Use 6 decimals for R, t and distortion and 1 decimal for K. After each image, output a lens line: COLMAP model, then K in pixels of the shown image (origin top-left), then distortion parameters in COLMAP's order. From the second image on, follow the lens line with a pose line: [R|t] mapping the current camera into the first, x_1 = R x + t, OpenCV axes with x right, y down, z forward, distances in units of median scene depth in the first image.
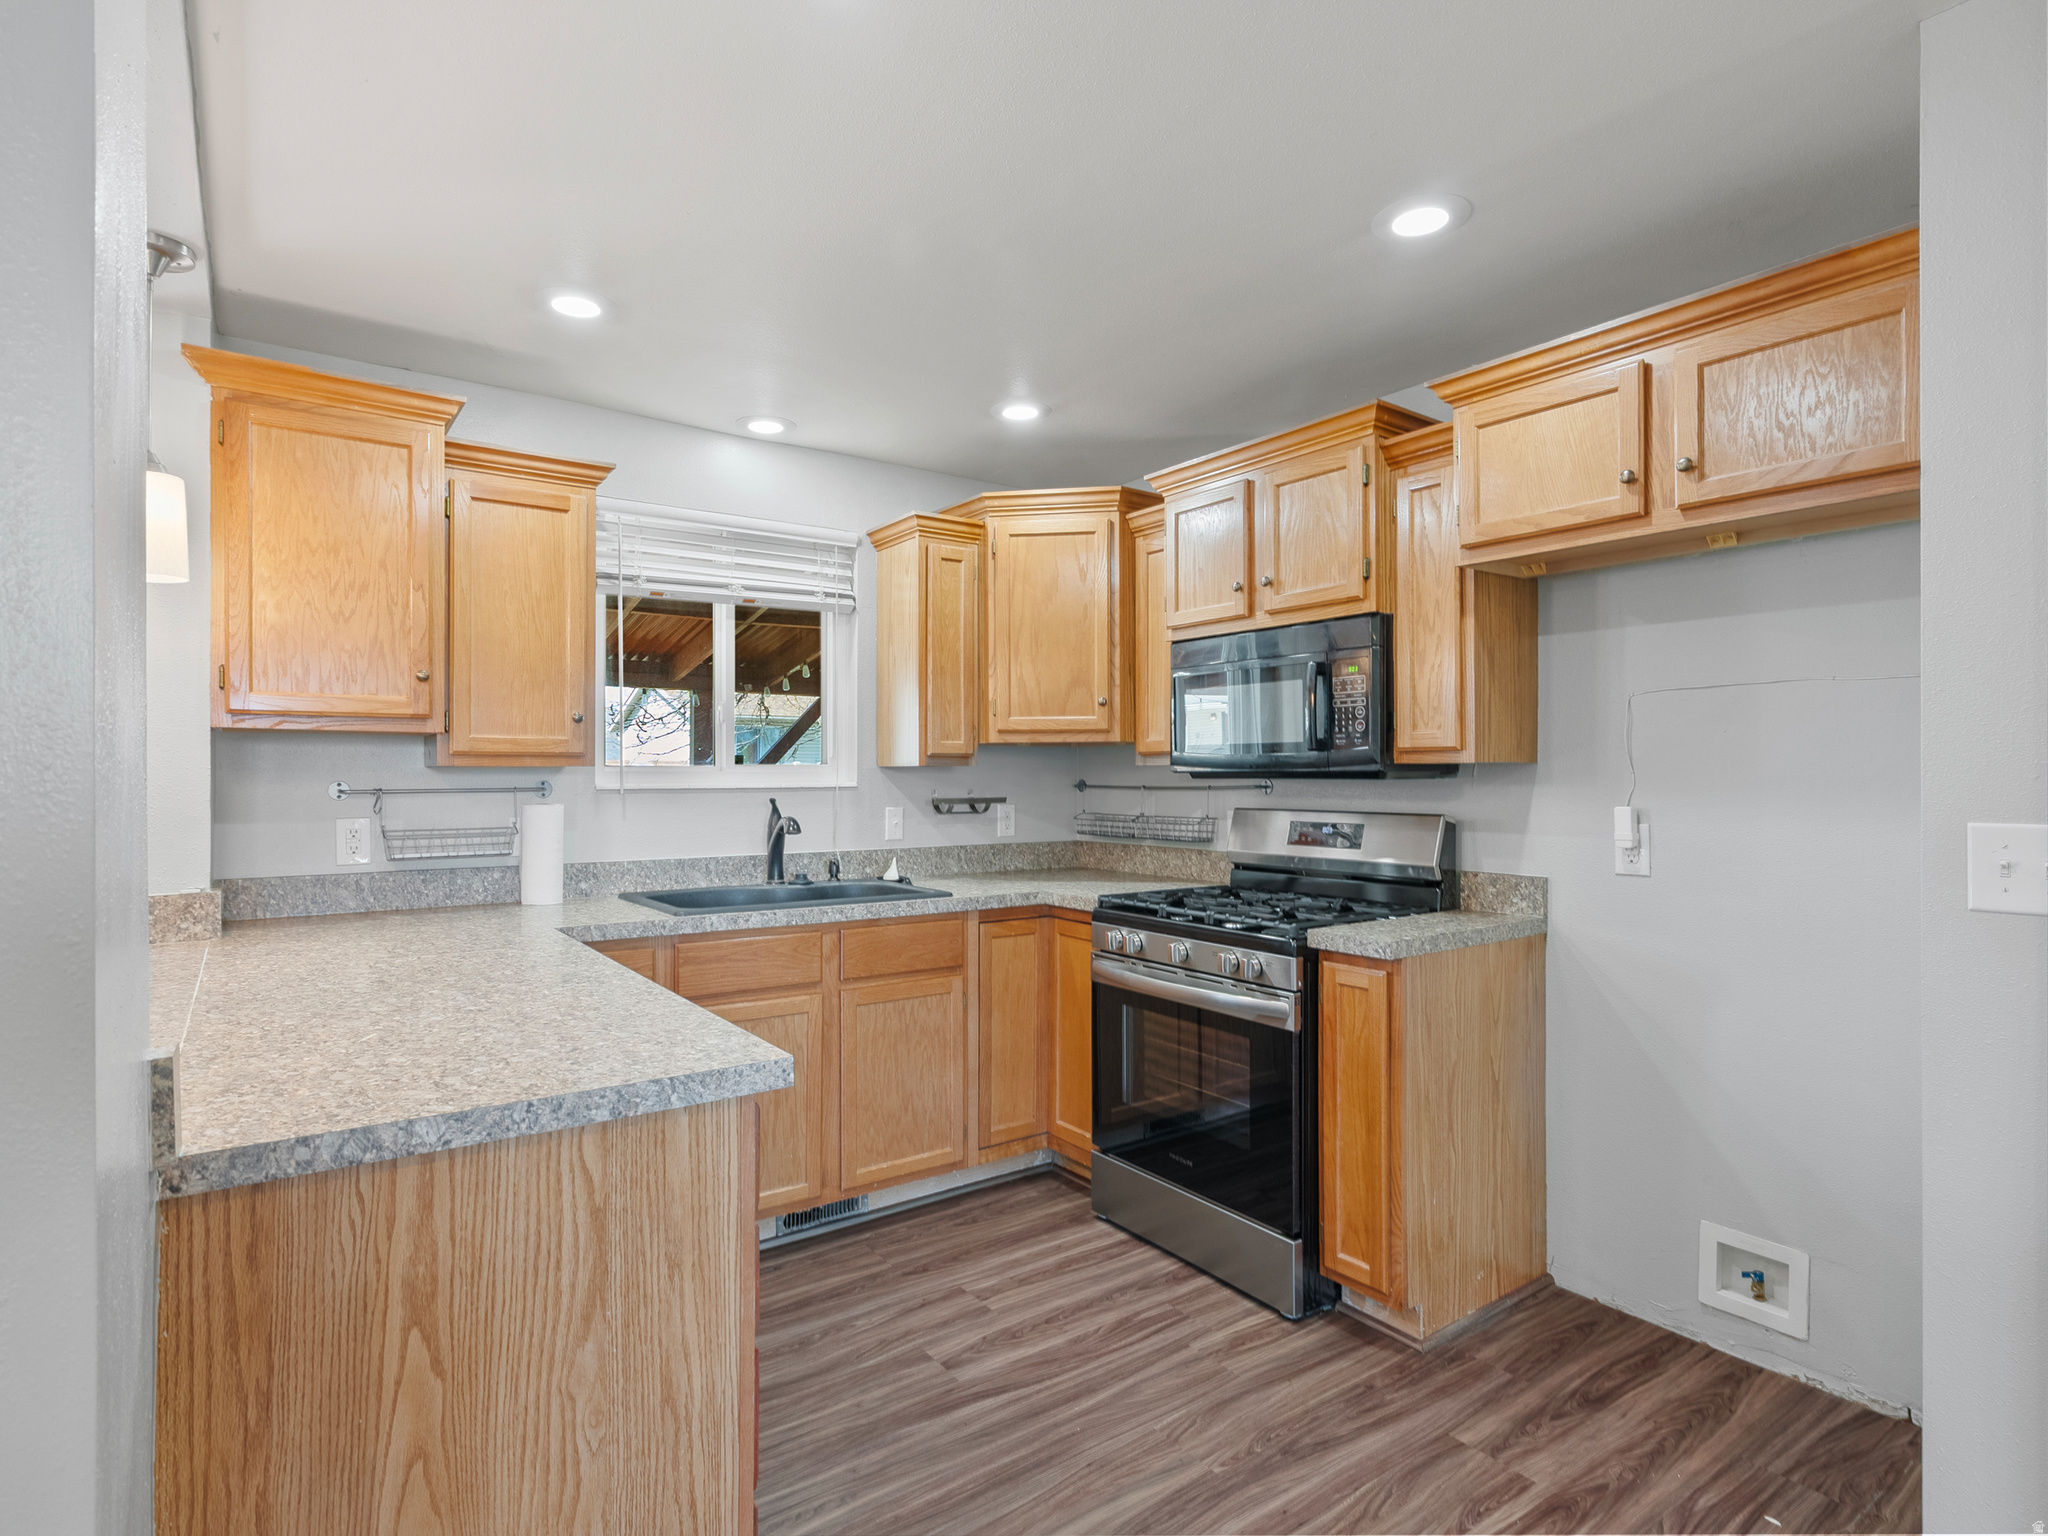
lens RADIAL K [[1063.4, 0, 1022.8], [0, 1063.4, 772.8], [0, 0, 1]] dist [-0.001524, 0.002060]
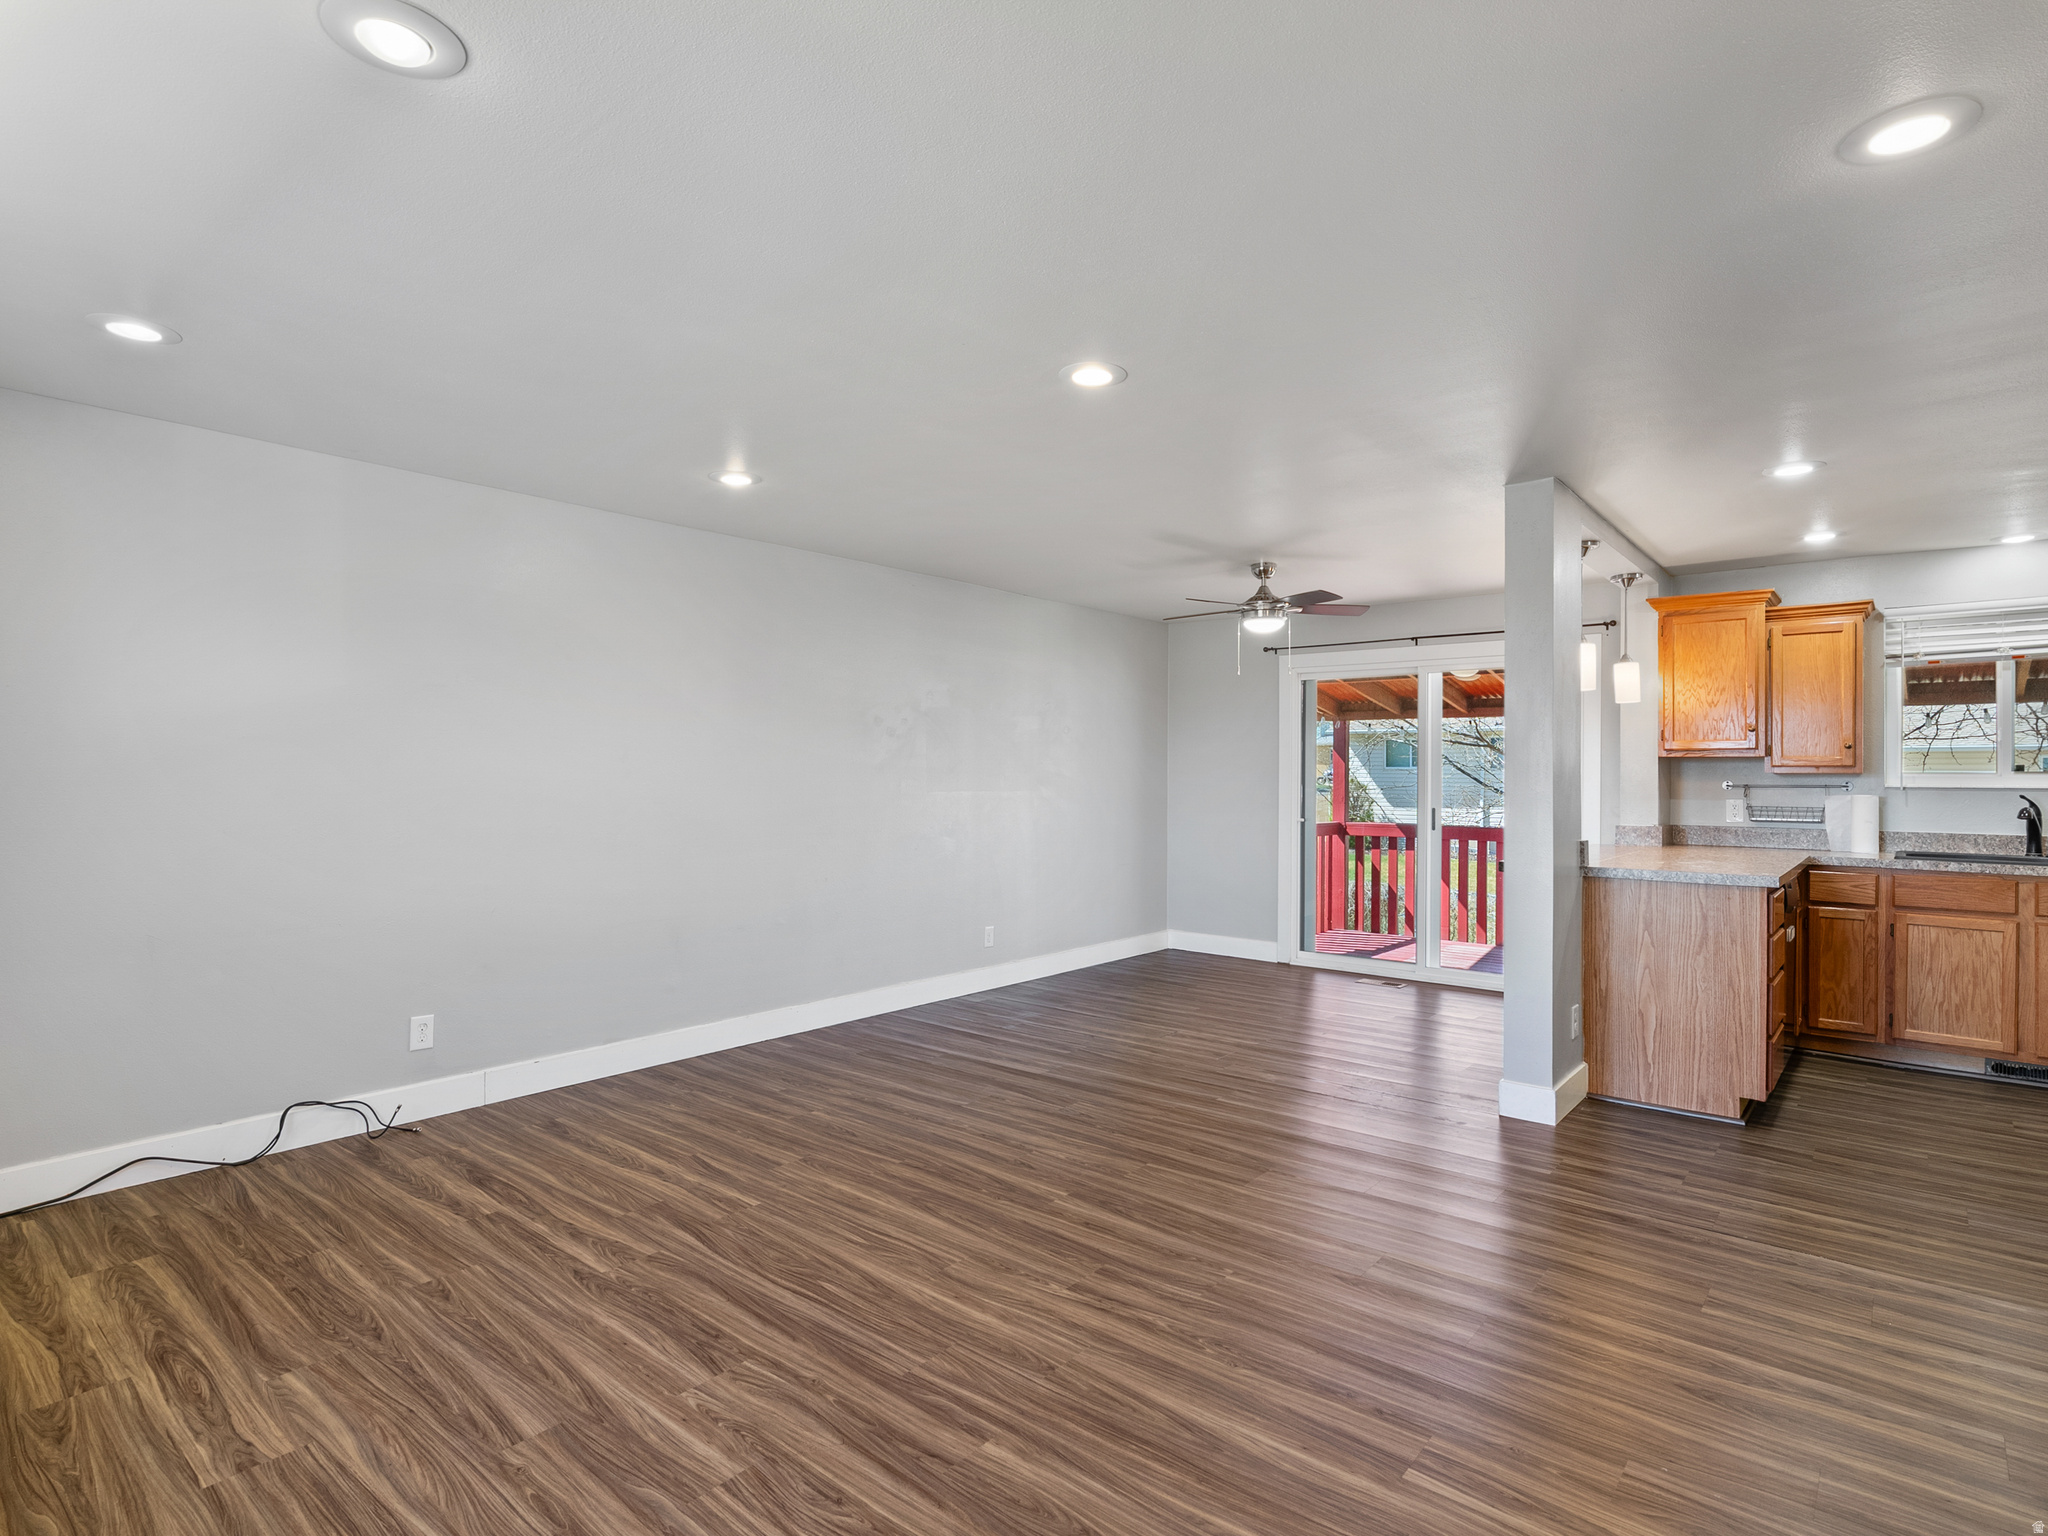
lens RADIAL K [[1063.4, 0, 1022.8], [0, 1063.4, 772.8], [0, 0, 1]] dist [-0.001524, 0.002060]
pose [[0.243884, -0.003265, -0.969799, 1.025374], [-0.003908, 0.999983, -0.004350, 0.007115], [0.969796, 0.004851, 0.243867, -0.819154]]
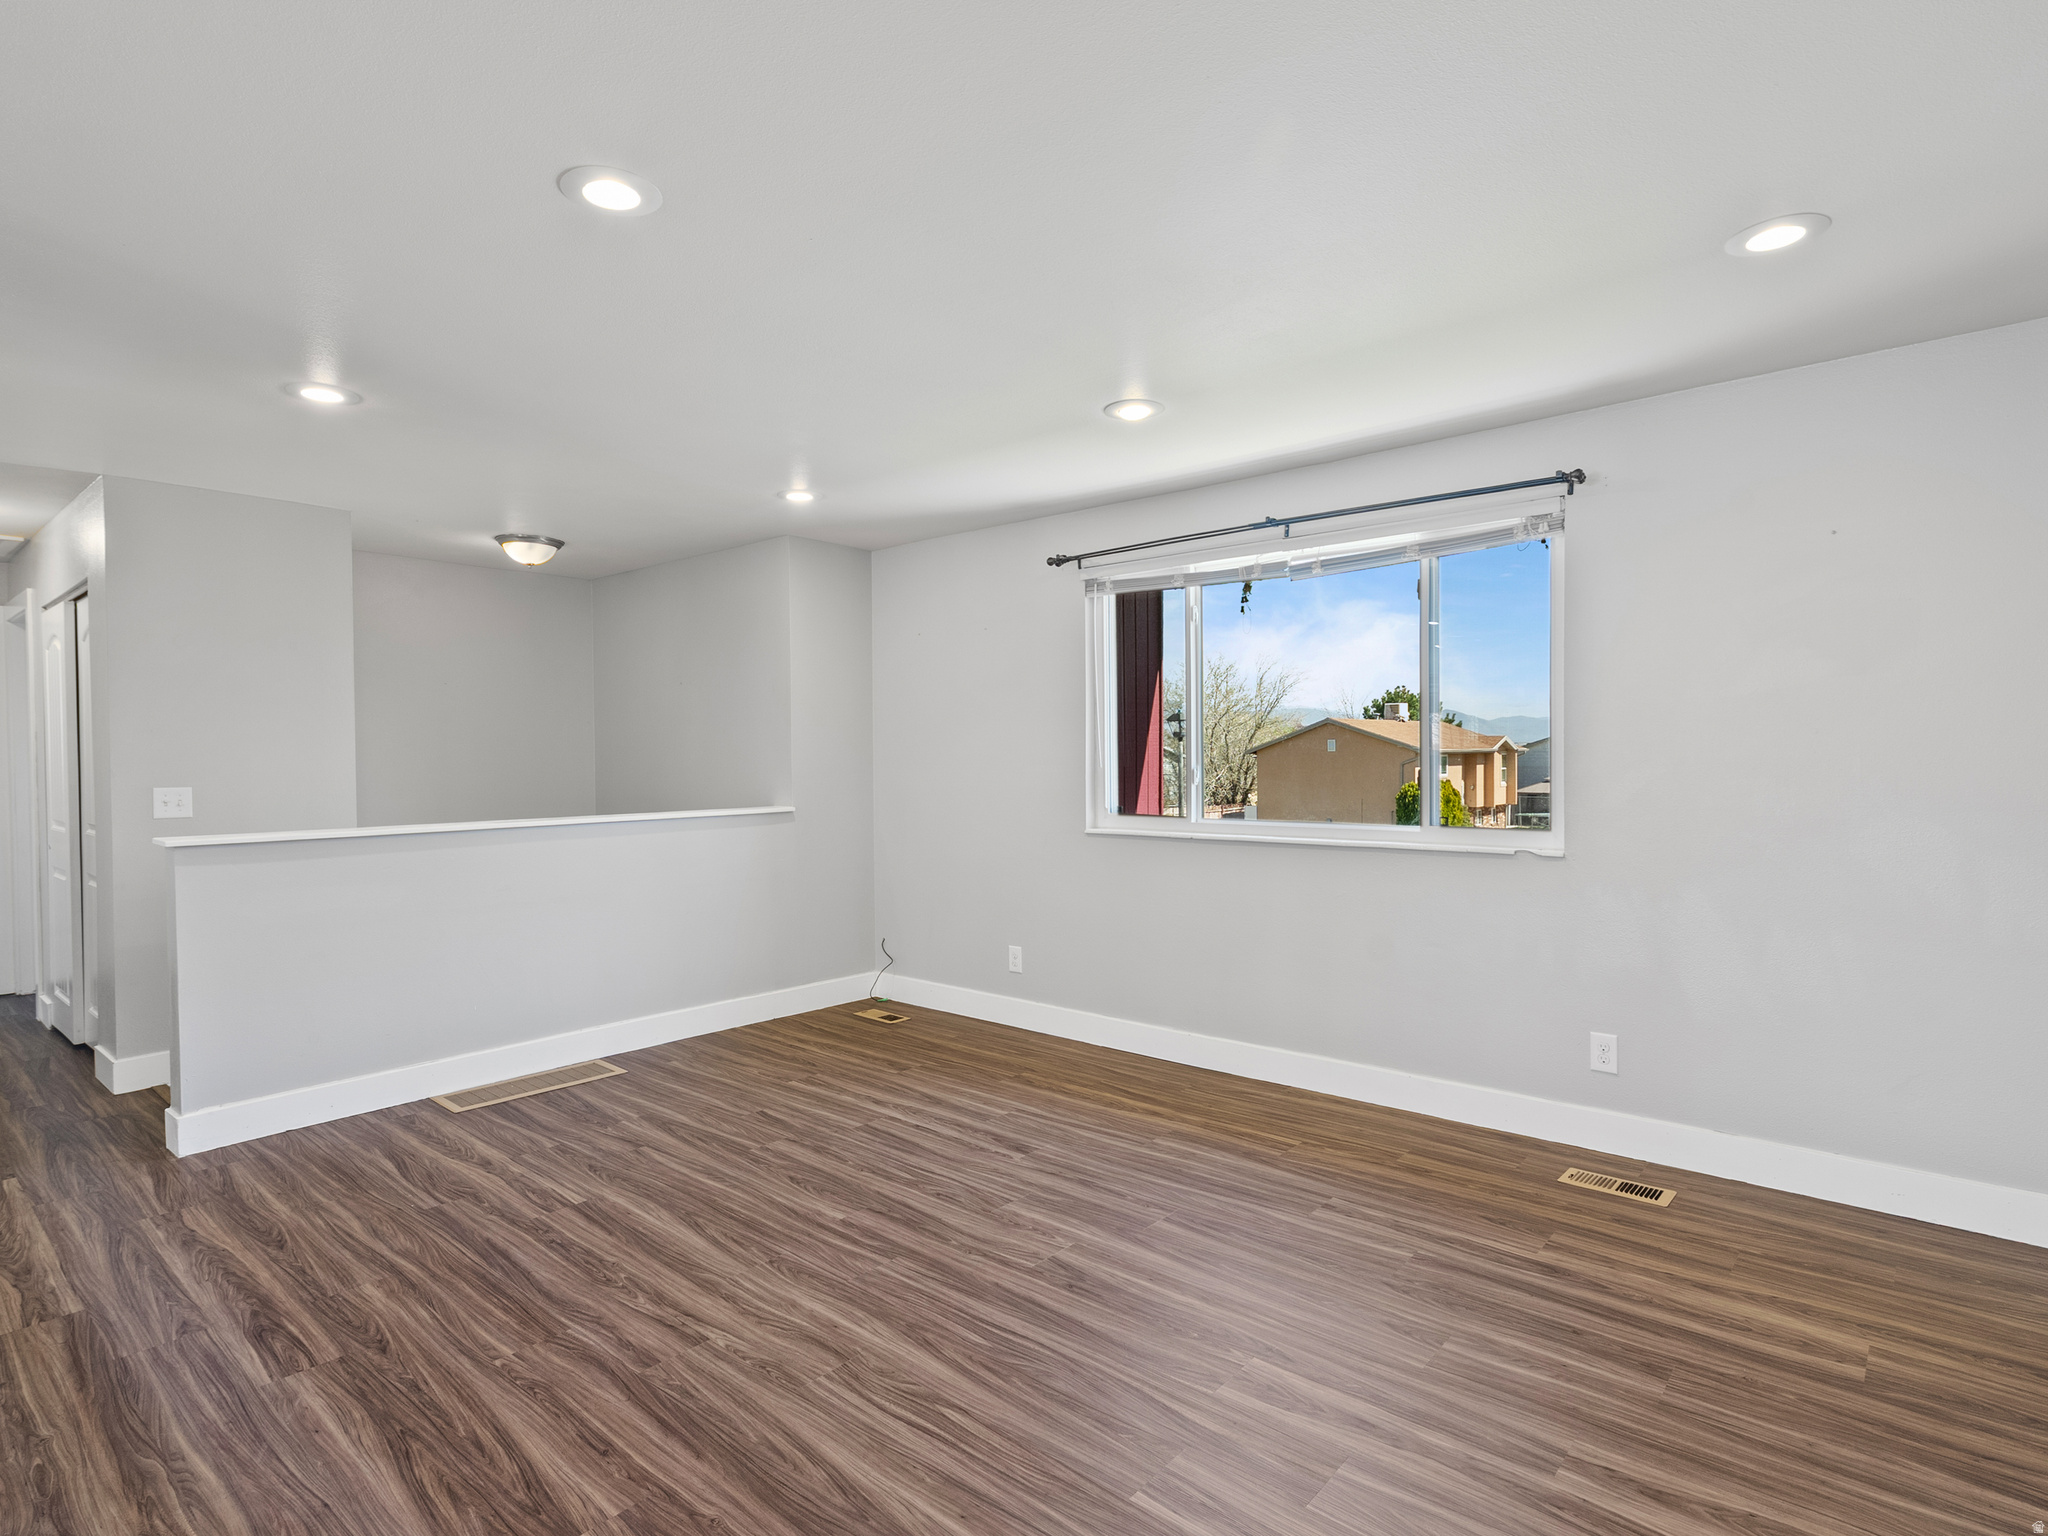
lens RADIAL K [[1070.4, 0, 1026.4], [0, 1070.4, 765.4], [0, 0, 1]] dist [-0.002389, 0.001459]
pose [[-0.230097, -0.010077, 0.973116, -0.846377], [0.009126, 0.999880, 0.012512, 0.000873], [-0.973125, 0.011759, -0.229977, -0.592654]]
